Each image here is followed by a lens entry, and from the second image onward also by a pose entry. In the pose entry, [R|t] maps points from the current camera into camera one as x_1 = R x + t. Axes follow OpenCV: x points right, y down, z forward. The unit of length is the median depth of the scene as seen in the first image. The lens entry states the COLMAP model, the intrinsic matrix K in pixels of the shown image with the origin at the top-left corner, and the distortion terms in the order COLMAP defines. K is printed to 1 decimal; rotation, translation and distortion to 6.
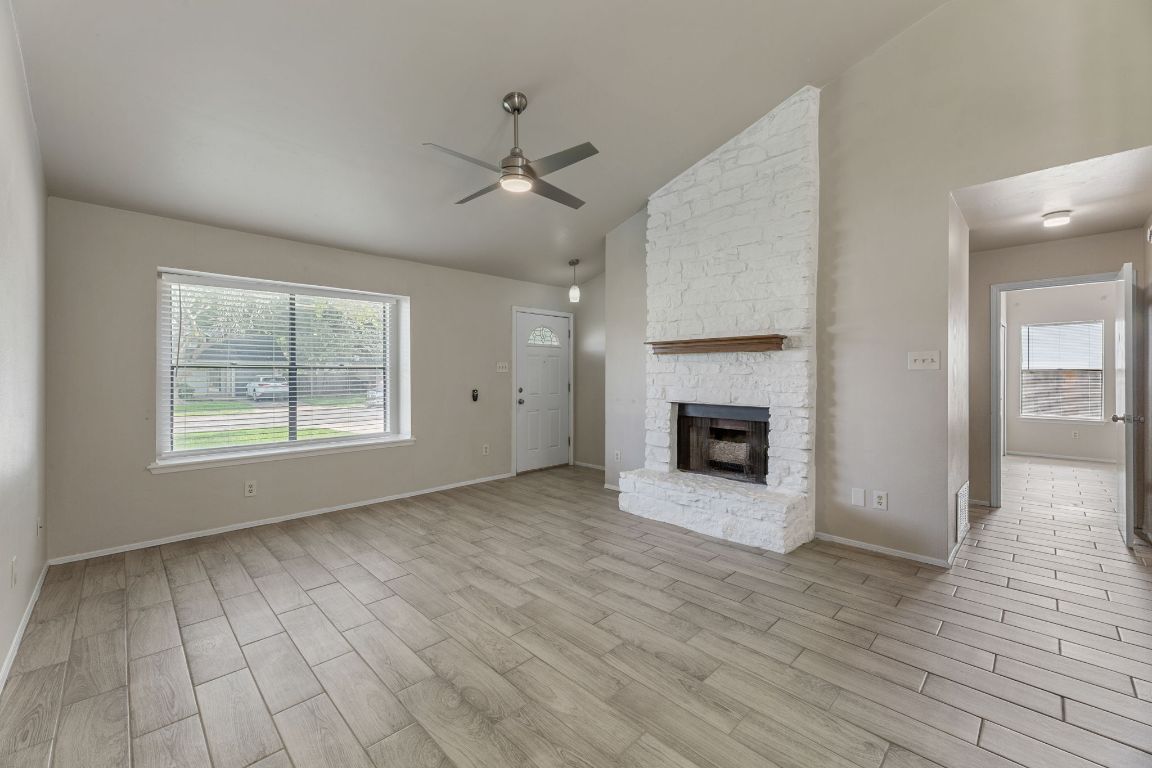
lens RADIAL K [[461.6, 0, 576.5], [0, 461.6, 377.0], [0, 0, 1]] dist [-0.001355, 0.000510]
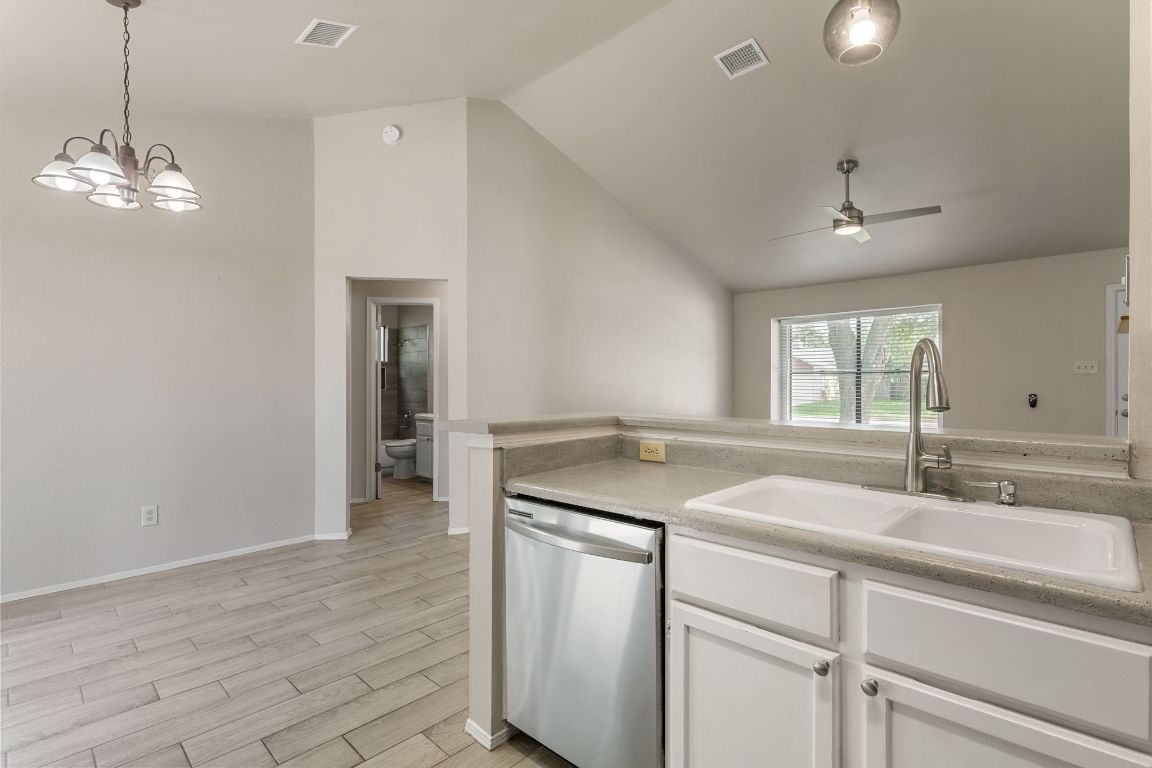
lens RADIAL K [[547.1, 0, 580.6], [0, 547.1, 381.8], [0, 0, 1]] dist [0.003864, -0.000627]
pose [[0.024880, 0.004301, -0.999681, 1.162869], [0.000572, 0.999991, 0.004317, -0.001326], [0.999690, -0.000679, 0.024877, 0.182910]]
